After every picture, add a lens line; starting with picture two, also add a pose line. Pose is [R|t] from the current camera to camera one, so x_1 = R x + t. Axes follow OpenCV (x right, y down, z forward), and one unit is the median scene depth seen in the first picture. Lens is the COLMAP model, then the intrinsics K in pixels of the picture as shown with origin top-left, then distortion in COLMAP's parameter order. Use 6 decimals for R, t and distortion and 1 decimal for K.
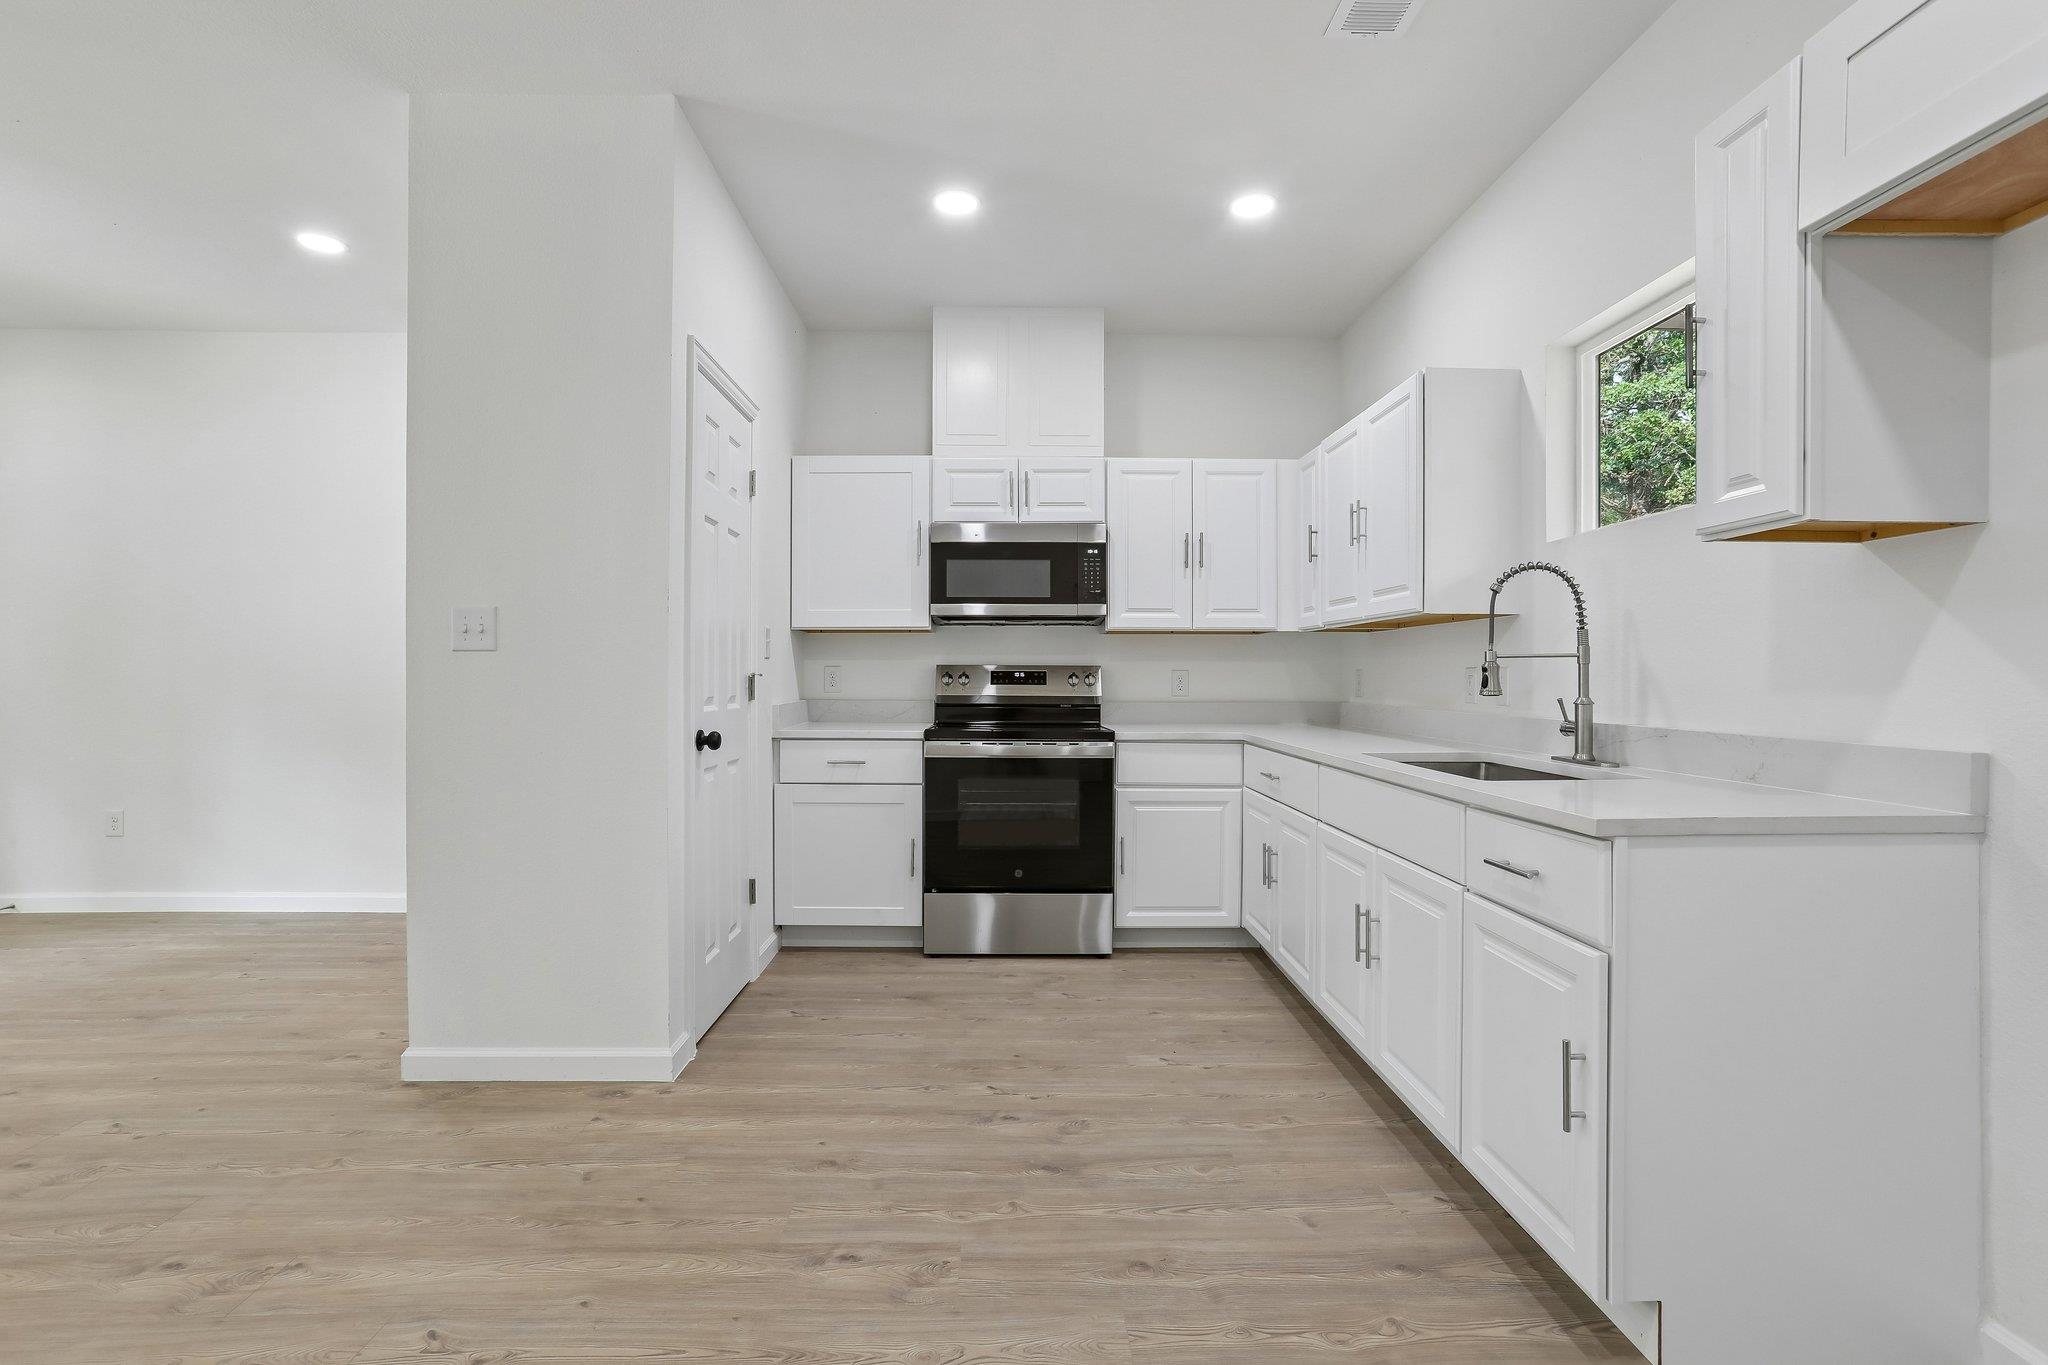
lens RADIAL K [[929.0, 0, 1019.9], [0, 929.0, 685.8], [0, 0, 1]] dist [-0.059344, 0.031300]
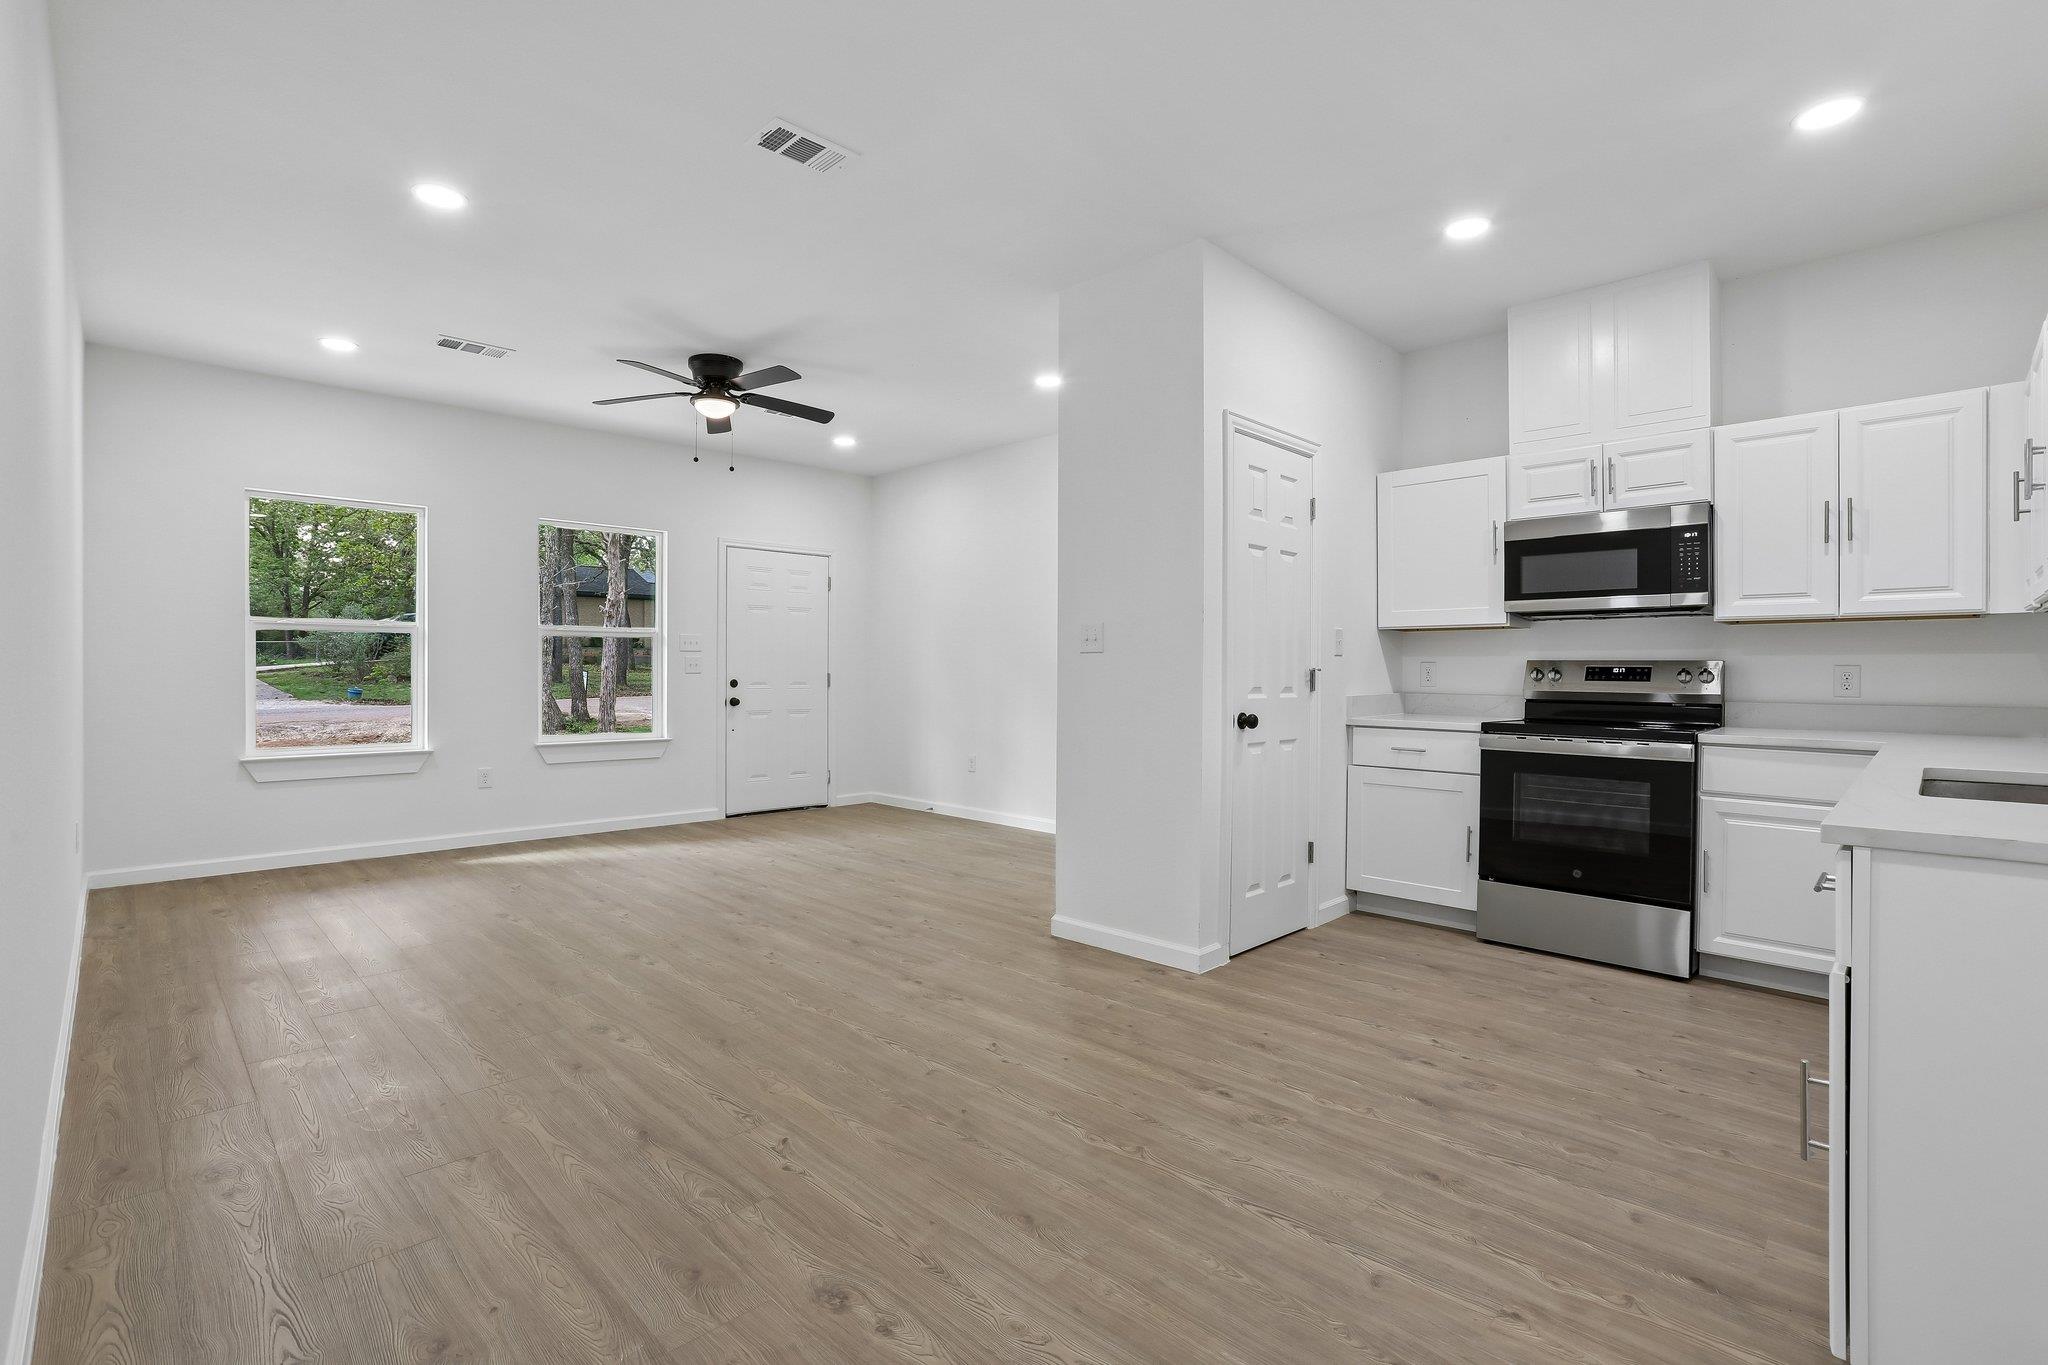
lens RADIAL K [[940.8, 0, 1021.0], [0, 940.8, 672.8], [0, 0, 1]] dist [-0.072581, 0.032986]
pose [[0.692319, 0.004069, -0.721581, 0.359293], [-0.010935, 0.999928, -0.004852, 0.002144], [0.721509, 0.011250, 0.692313, -0.116002]]
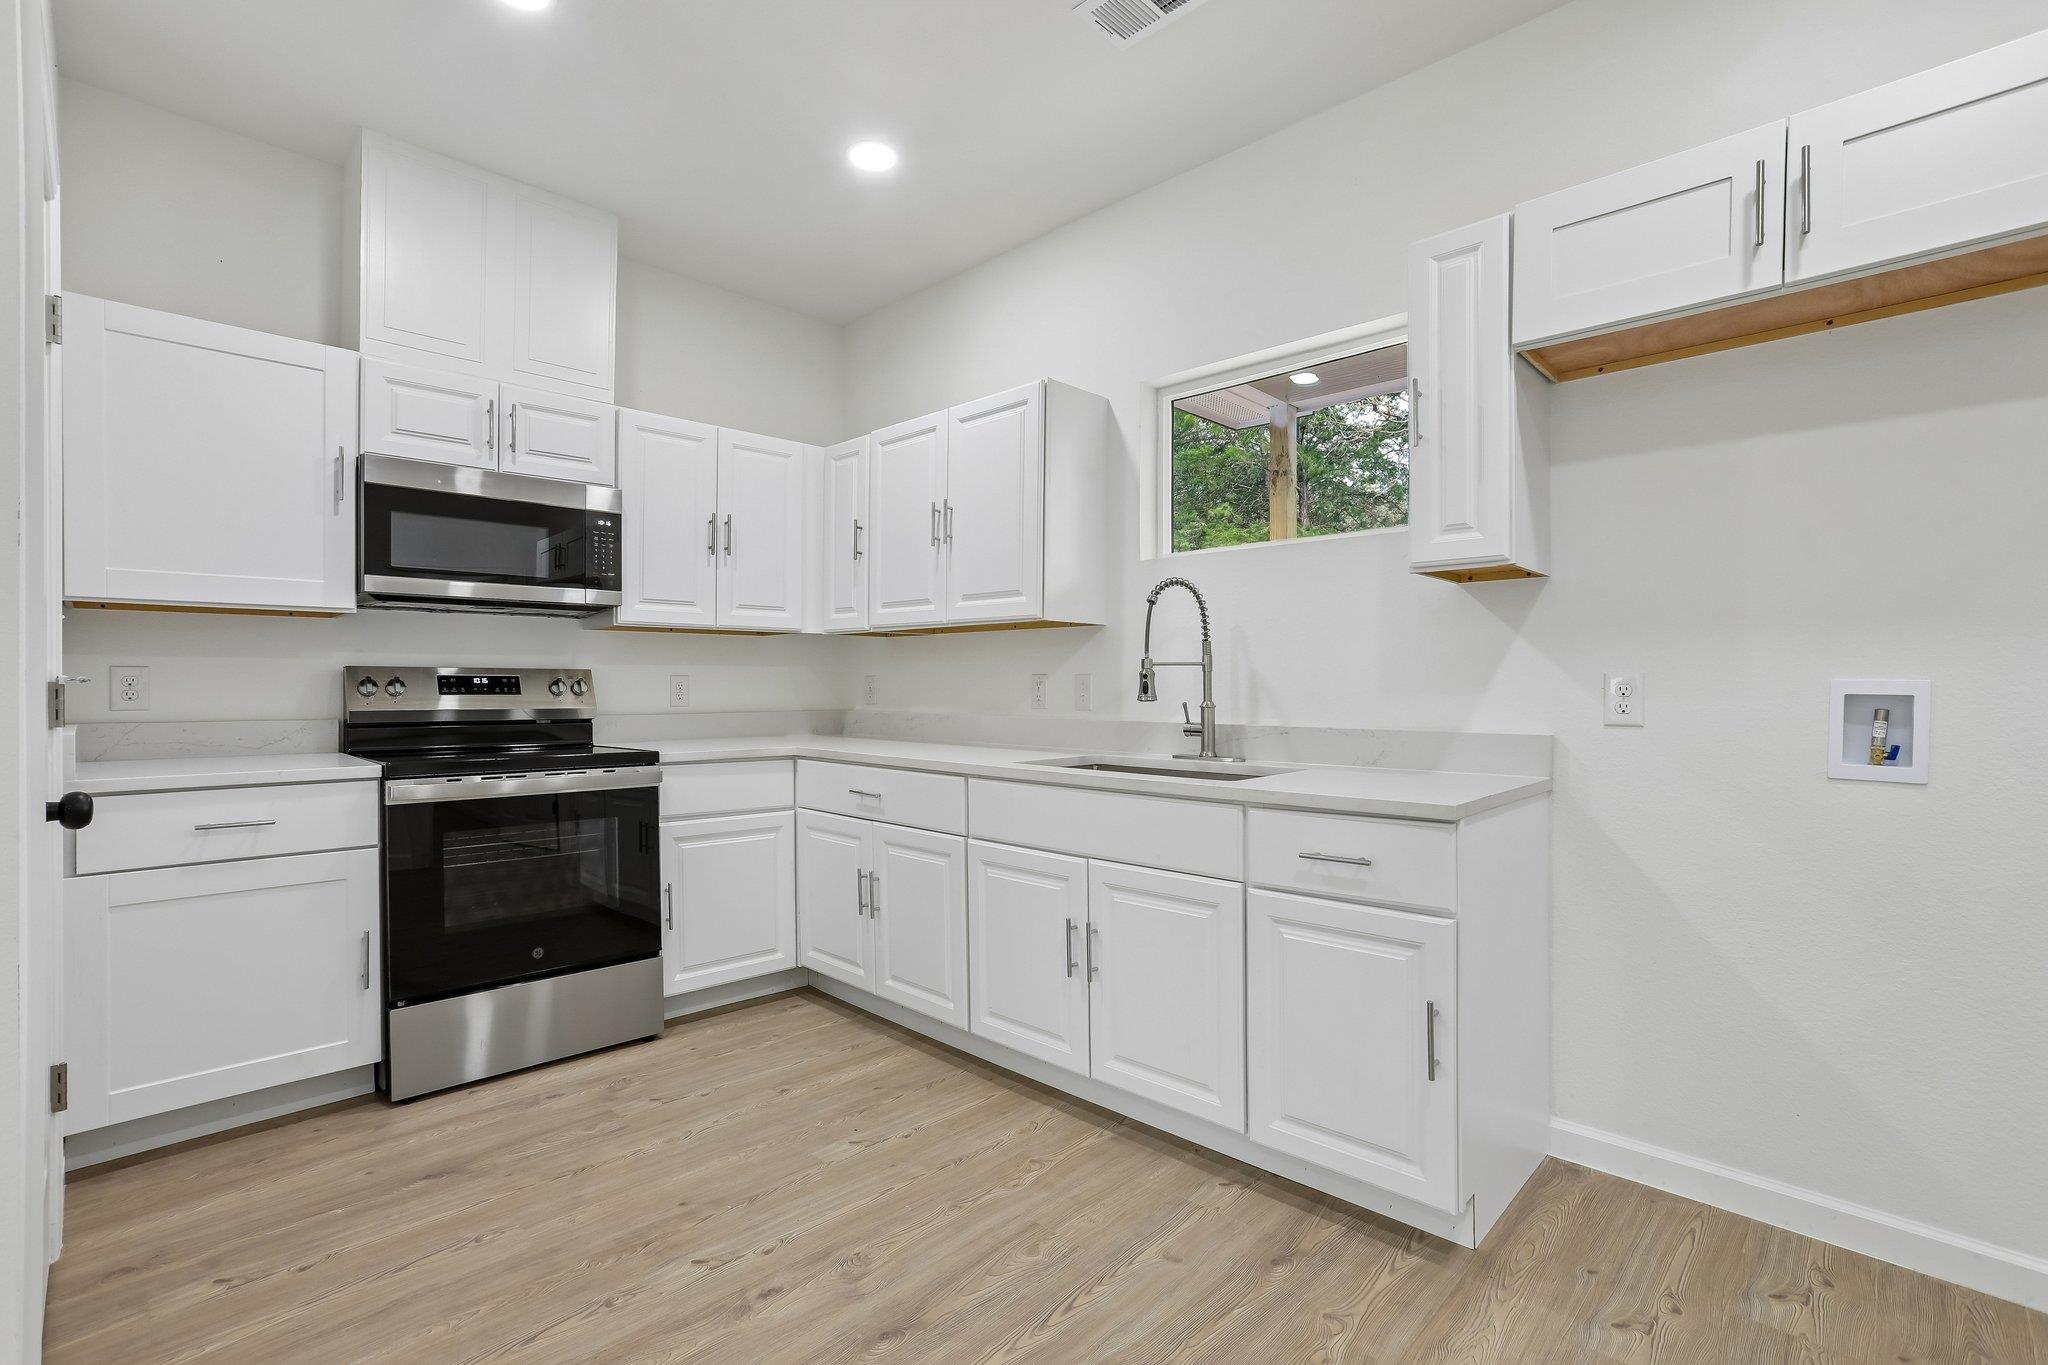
lens RADIAL K [[937.5, 0, 1016.0], [0, 937.5, 693.8], [0, 0, 1]] dist [-0.068080, 0.032321]
pose [[0.714341, -0.008007, 0.699752, -0.292982], [0.007365, 0.999965, 0.003925, -0.002297], [-0.699759, 0.002350, 0.714375, 0.274173]]
